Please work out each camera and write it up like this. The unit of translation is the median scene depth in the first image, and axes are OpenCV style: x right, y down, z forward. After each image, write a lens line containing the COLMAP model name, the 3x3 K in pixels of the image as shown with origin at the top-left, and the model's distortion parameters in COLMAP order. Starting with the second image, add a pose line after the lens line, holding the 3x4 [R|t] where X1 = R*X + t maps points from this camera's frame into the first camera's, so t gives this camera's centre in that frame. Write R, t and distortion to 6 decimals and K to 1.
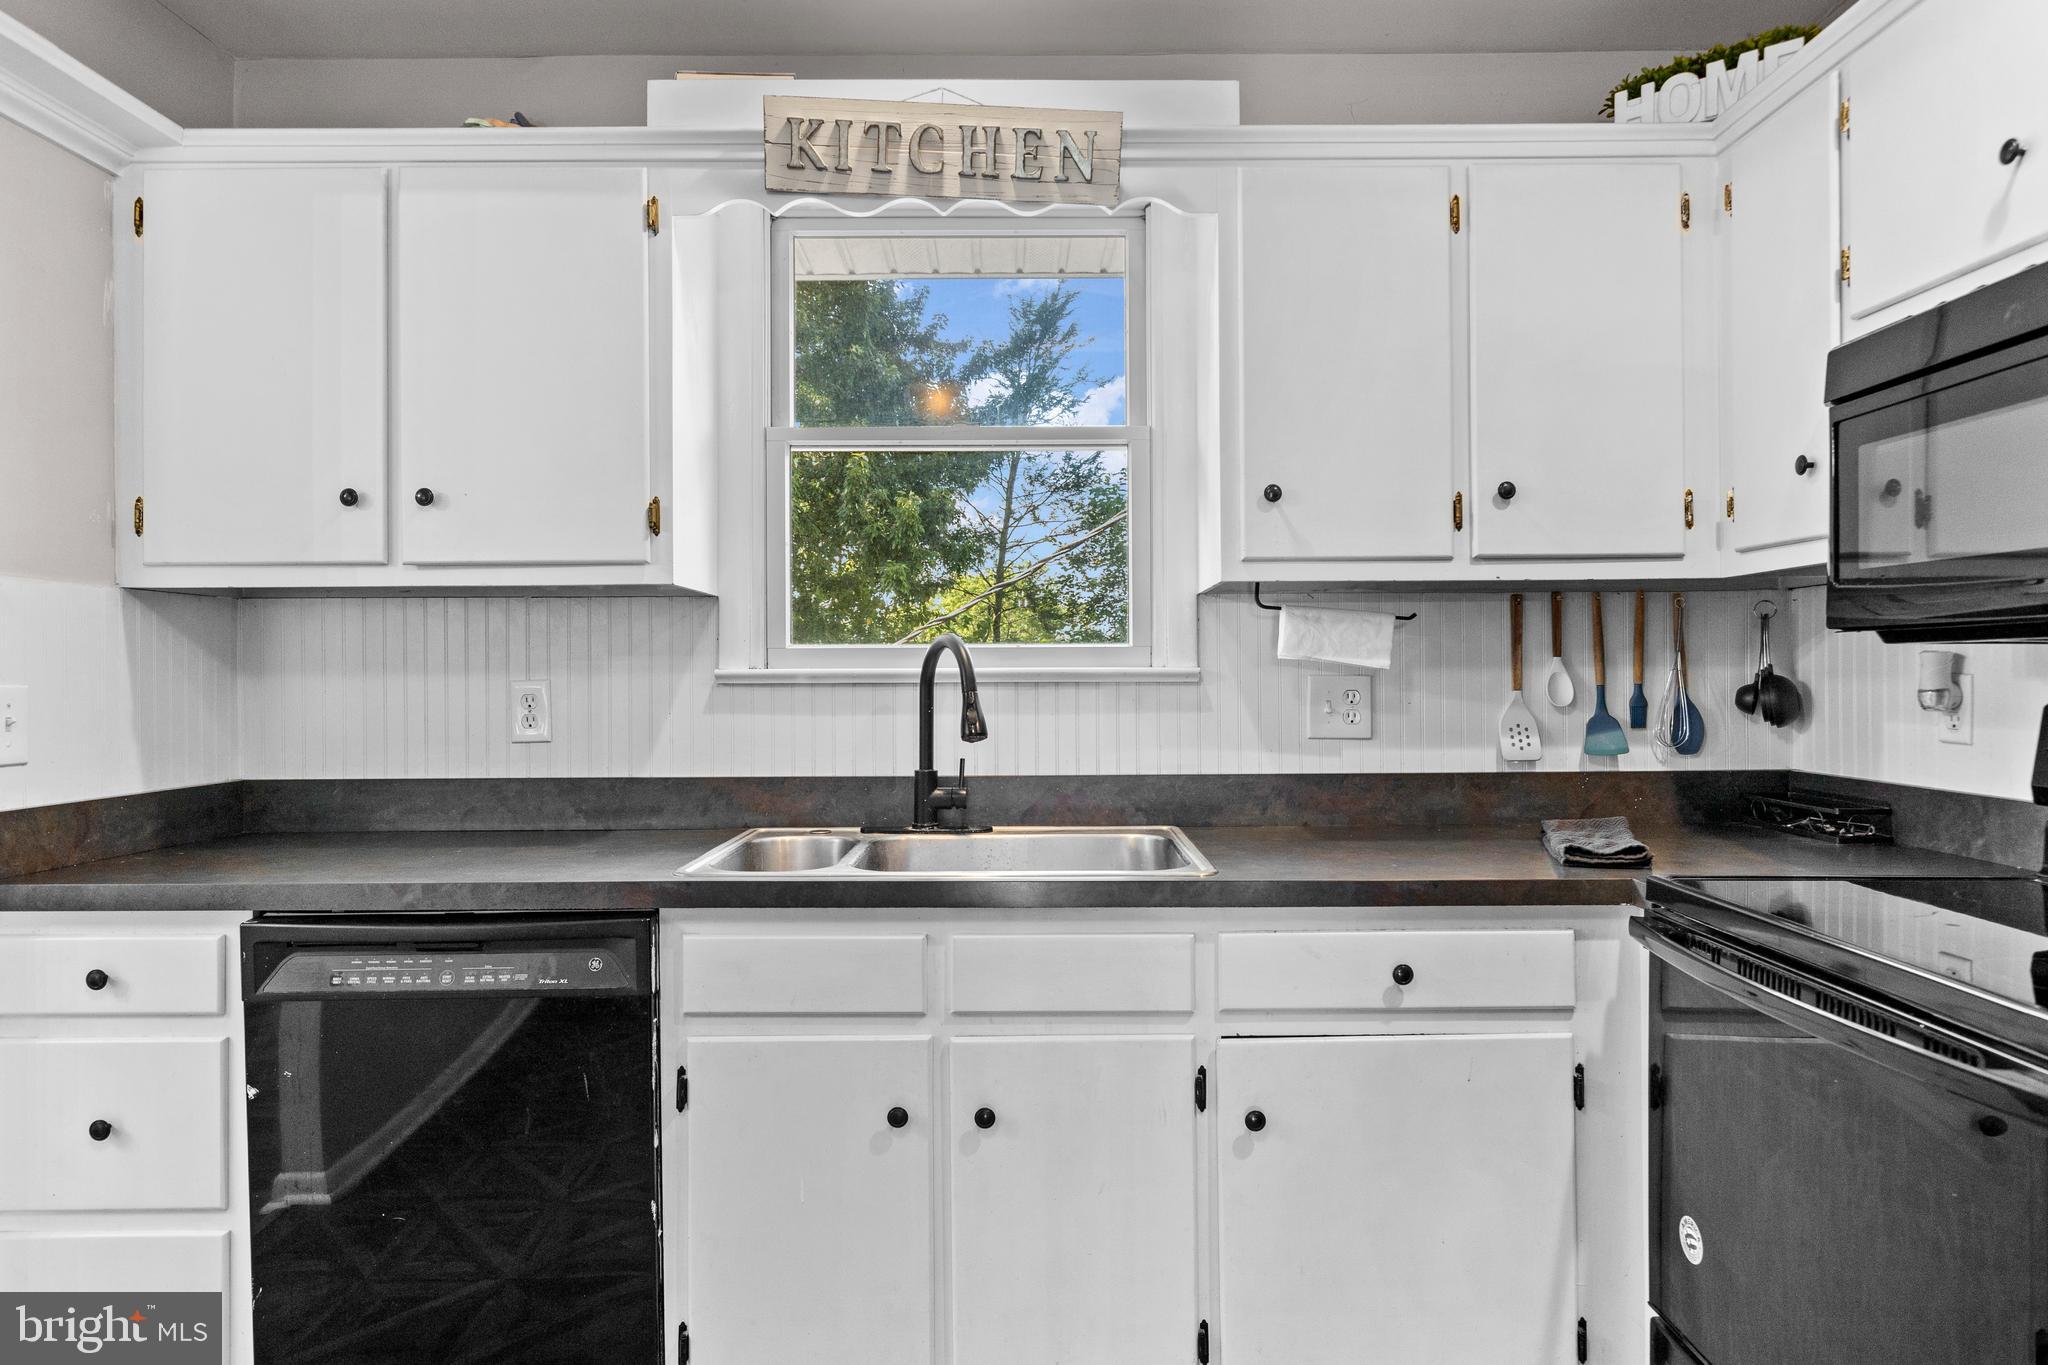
lens RADIAL K [[1244.6, 0, 1041.8], [0, 1244.6, 668.2], [0, 0, 1]] dist [0.004446, -0.000906]
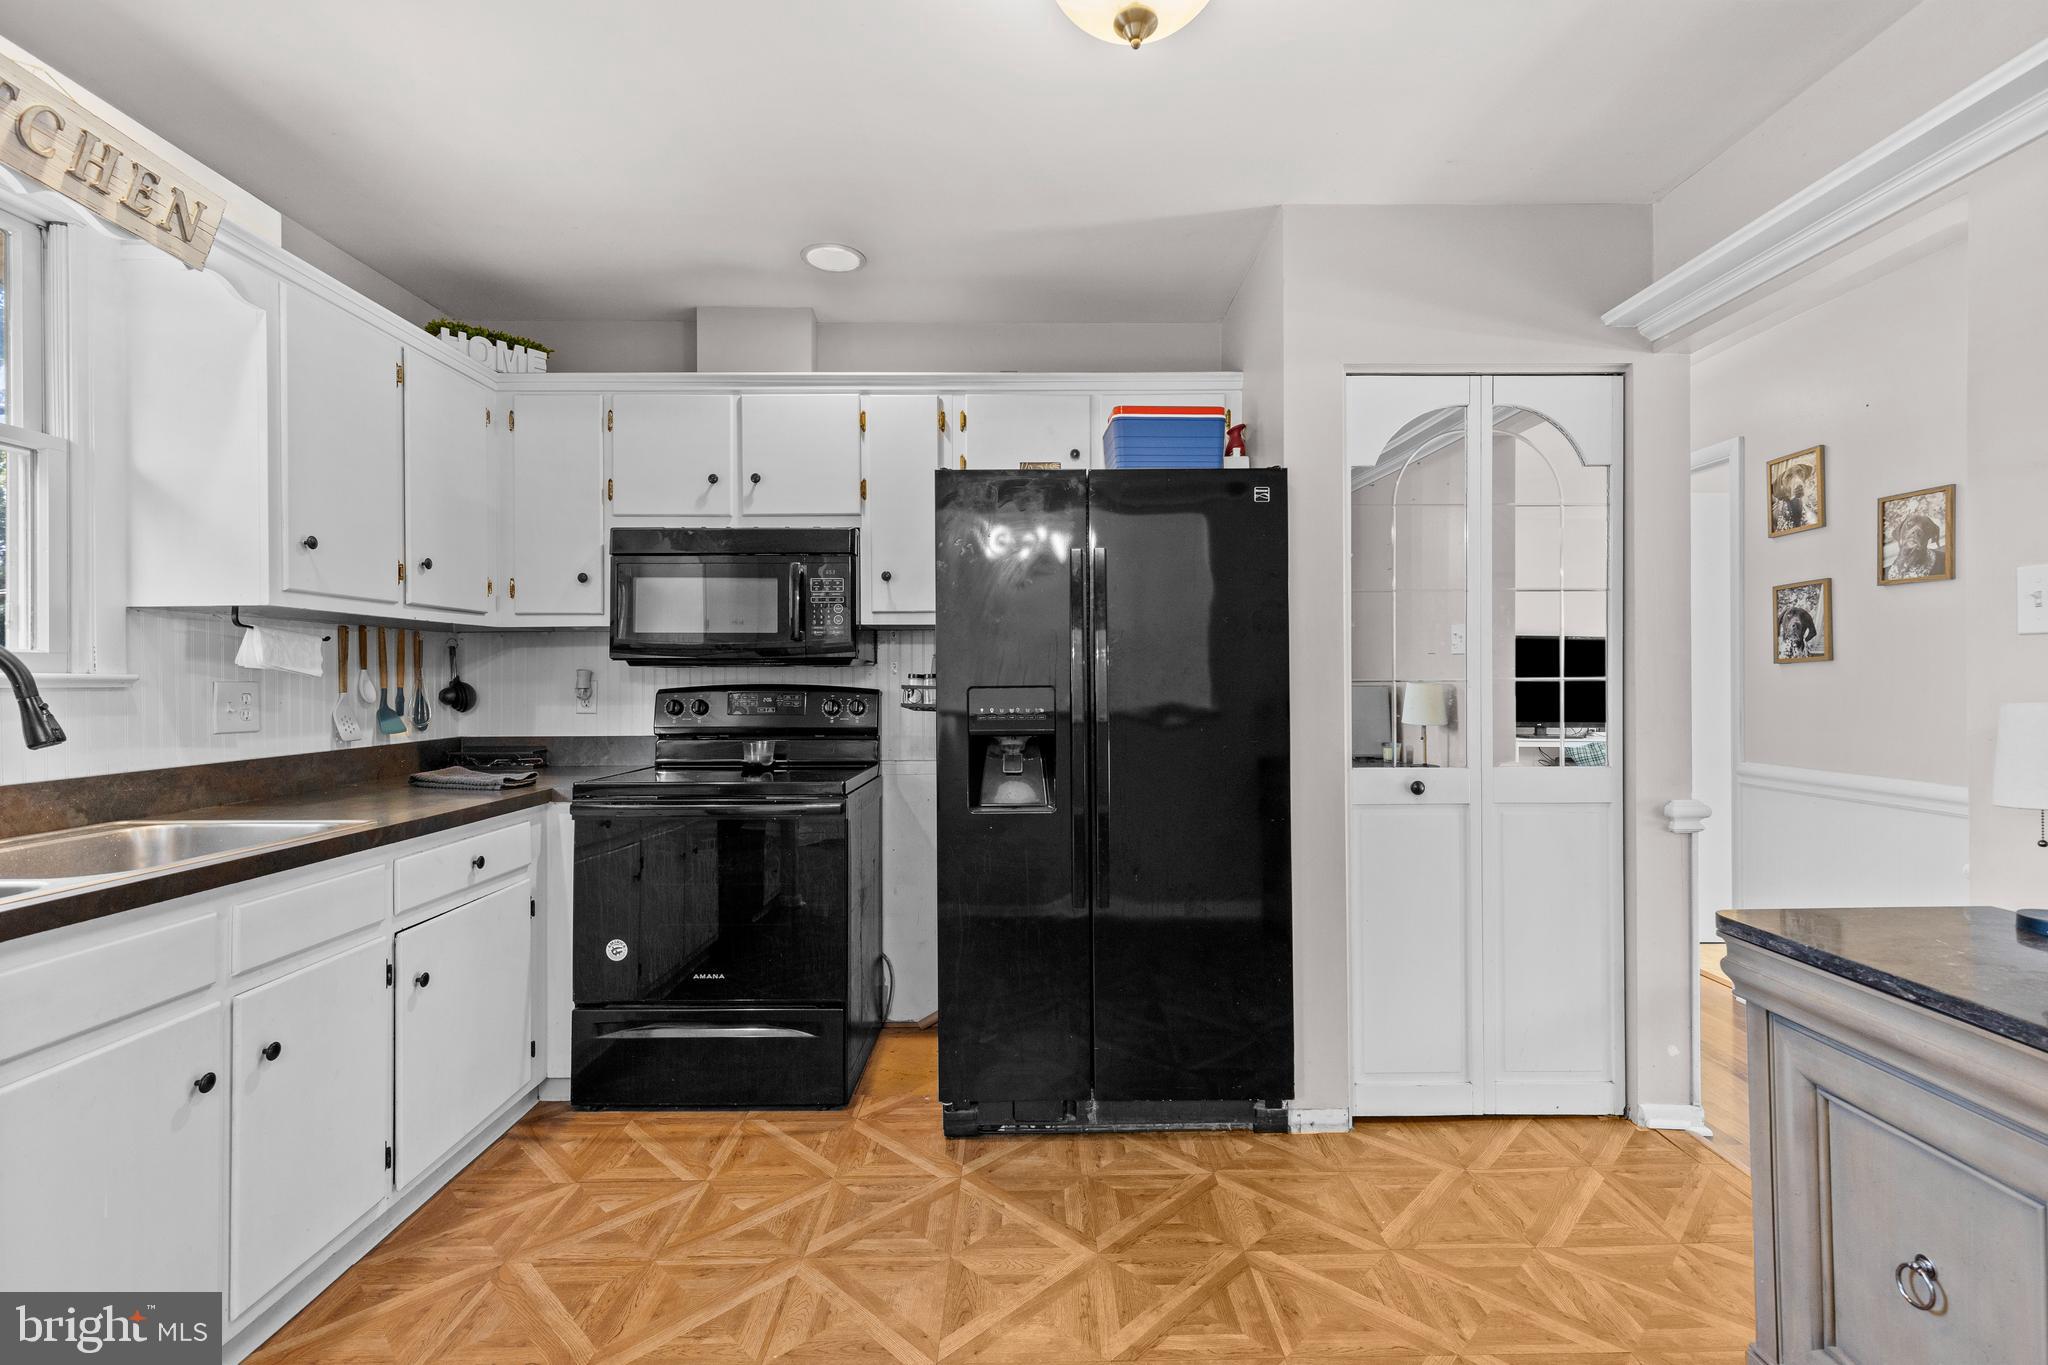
lens RADIAL K [[930.8, 0, 1038.8], [0, 930.8, 672.6], [0, 0, 1]] dist [0.011473, -0.000742]
pose [[-0.012041, 0.012083, 0.999855, -0.812272], [0.001410, 0.999926, -0.012066, 0.010653], [-0.999927, 0.001265, -0.012057, 0.239585]]
